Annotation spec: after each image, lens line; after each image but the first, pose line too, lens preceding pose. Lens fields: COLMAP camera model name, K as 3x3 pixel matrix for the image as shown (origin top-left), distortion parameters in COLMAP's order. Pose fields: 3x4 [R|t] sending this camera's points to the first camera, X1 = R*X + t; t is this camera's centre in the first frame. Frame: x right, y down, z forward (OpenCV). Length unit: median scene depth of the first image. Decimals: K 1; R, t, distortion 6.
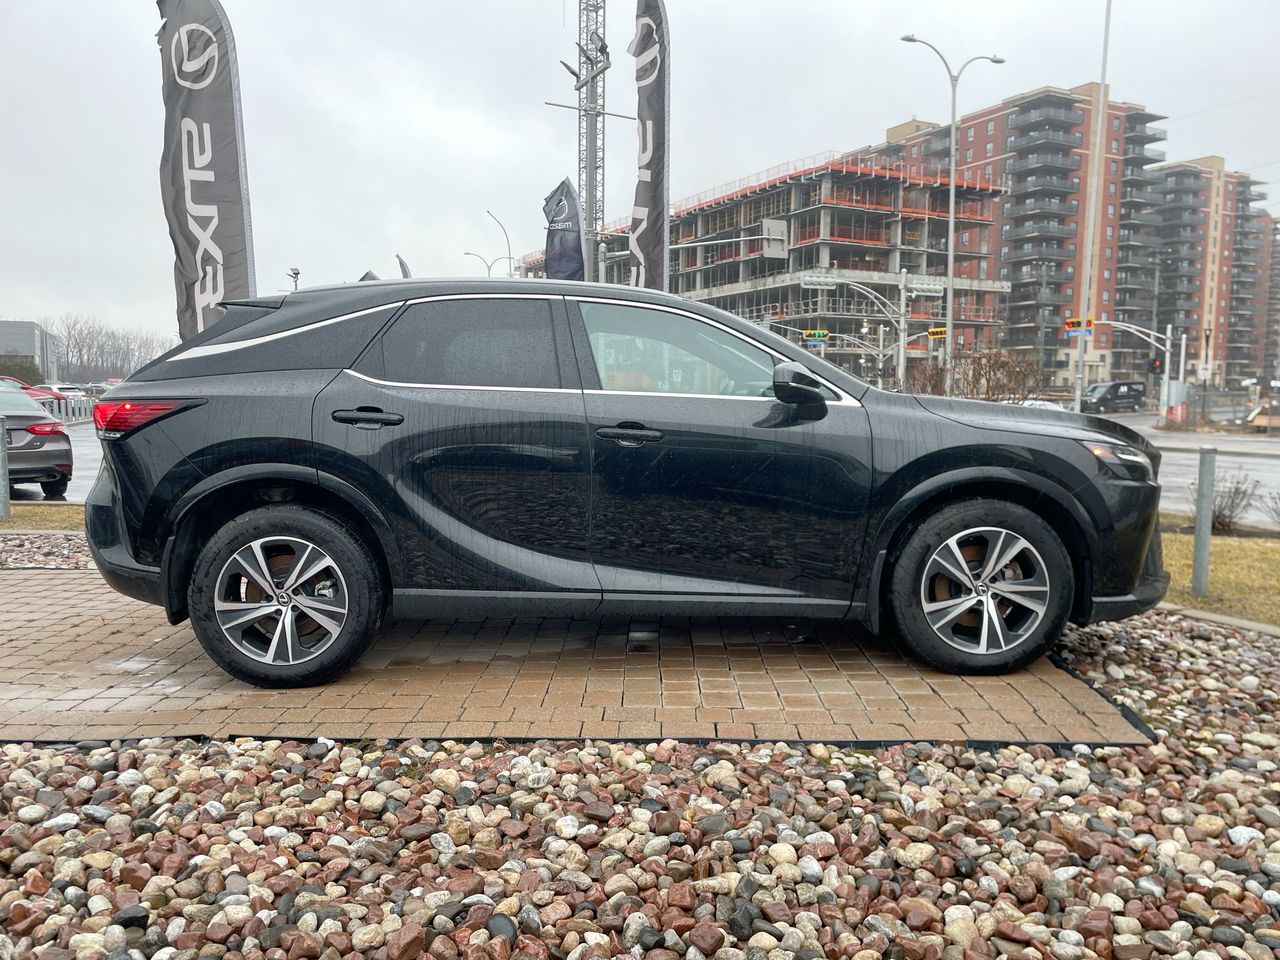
lens RADIAL K [[955.6, 0, 627.7], [0, 955.6, 500.0], [0, 0, 1]] dist [0.096010, -0.119381]
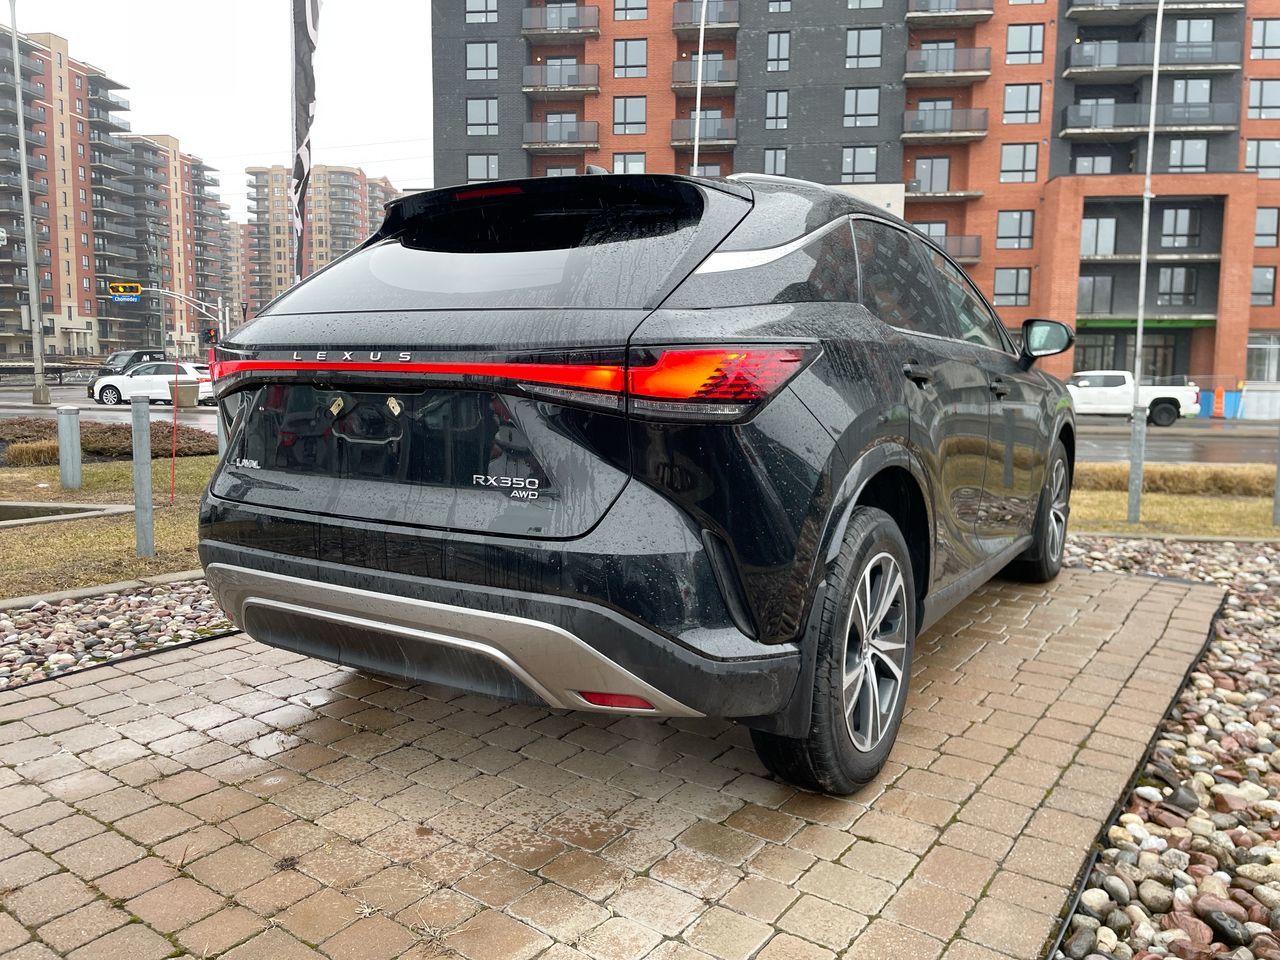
lens RADIAL K [[959.1, 0, 628.3], [0, 959.1, 478.6], [0, 0, 1]] dist [0.095479, -0.120980]
pose [[0.558898, -0.092648, 0.824045, -0.968805], [0.085403, 0.994886, 0.053932, -0.062127], [-0.824827, 0.040233, 0.563952, 0.744762]]
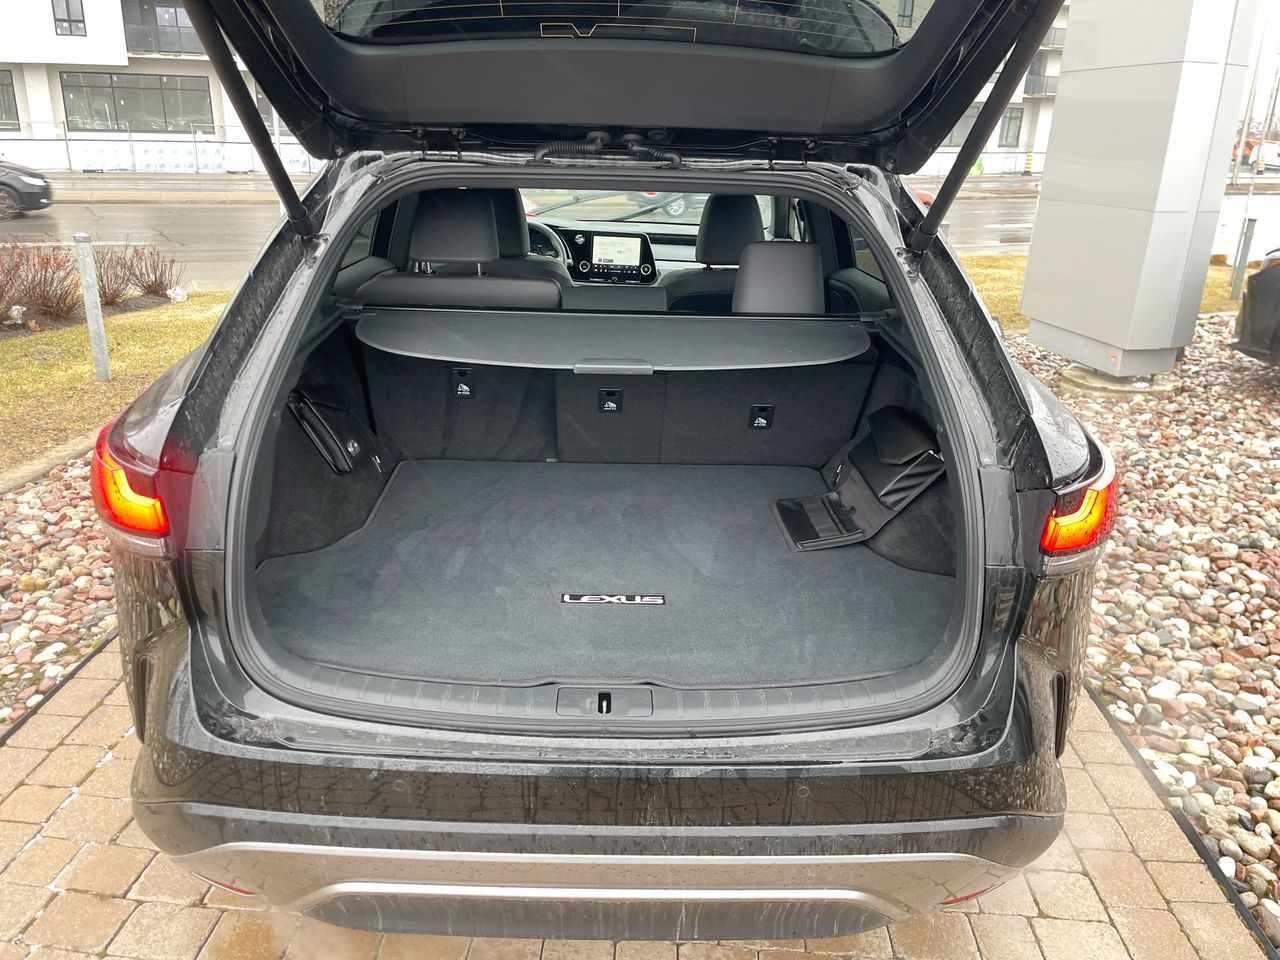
lens RADIAL K [[957.2, 0, 624.4], [0, 957.2, 482.0], [0, 0, 1]] dist [0.096825, -0.121056]
pose [[0.021051, -0.350972, 0.936149, -0.900836], [0.088367, 0.933345, 0.347934, -0.248263], [-0.995865, 0.075401, 0.050662, 1.162462]]
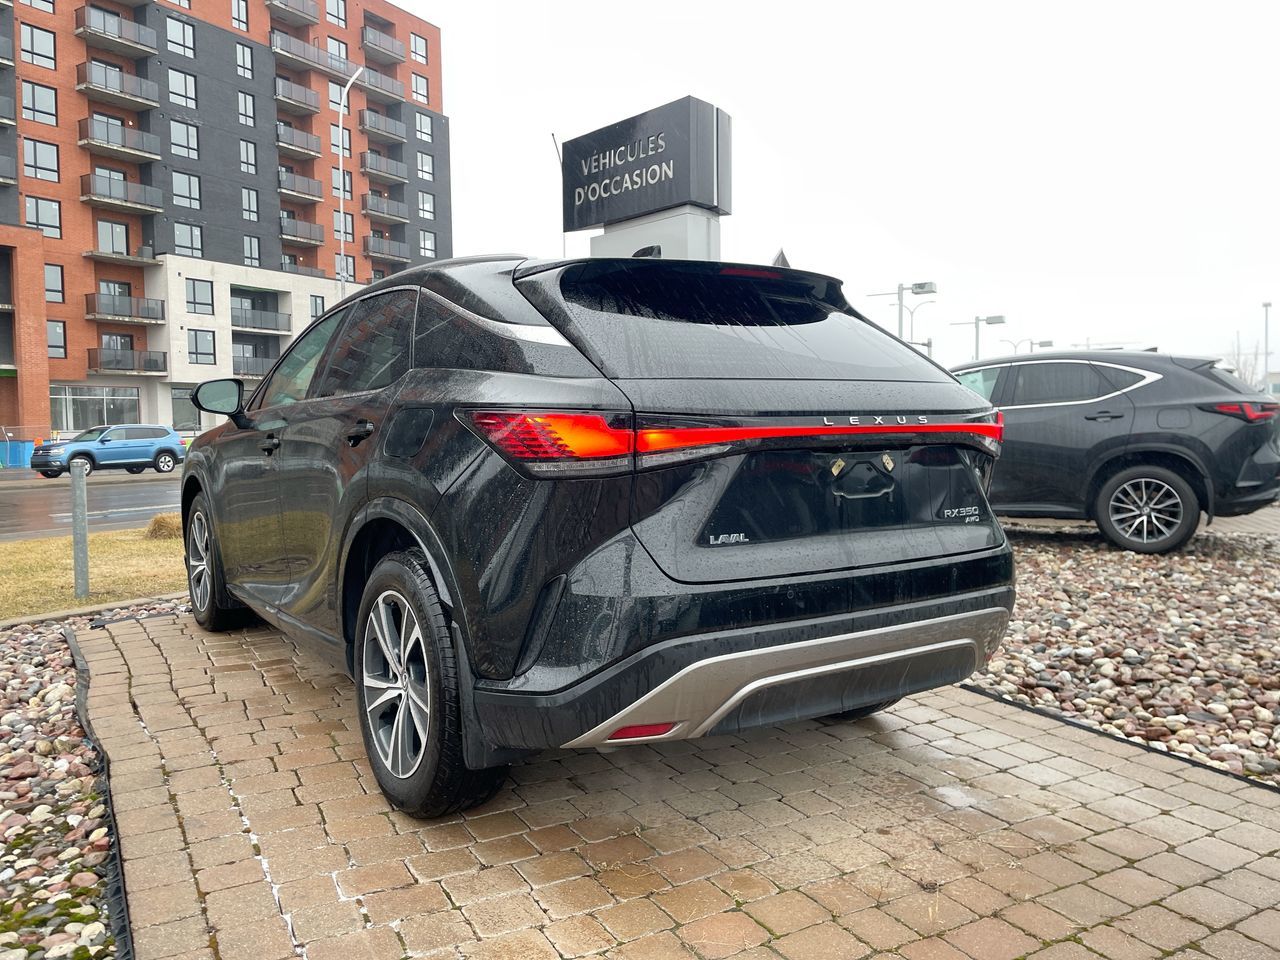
lens RADIAL K [[959.5, 0, 624.2], [0, 959.5, 473.9], [0, 0, 1]] dist [0.097972, -0.122041]
pose [[-0.531537, -0.048408, 0.845651, -1.036120], [0.100183, 0.987765, 0.119513, -0.172394], [-0.841090, 0.148245, -0.520184, 1.652889]]
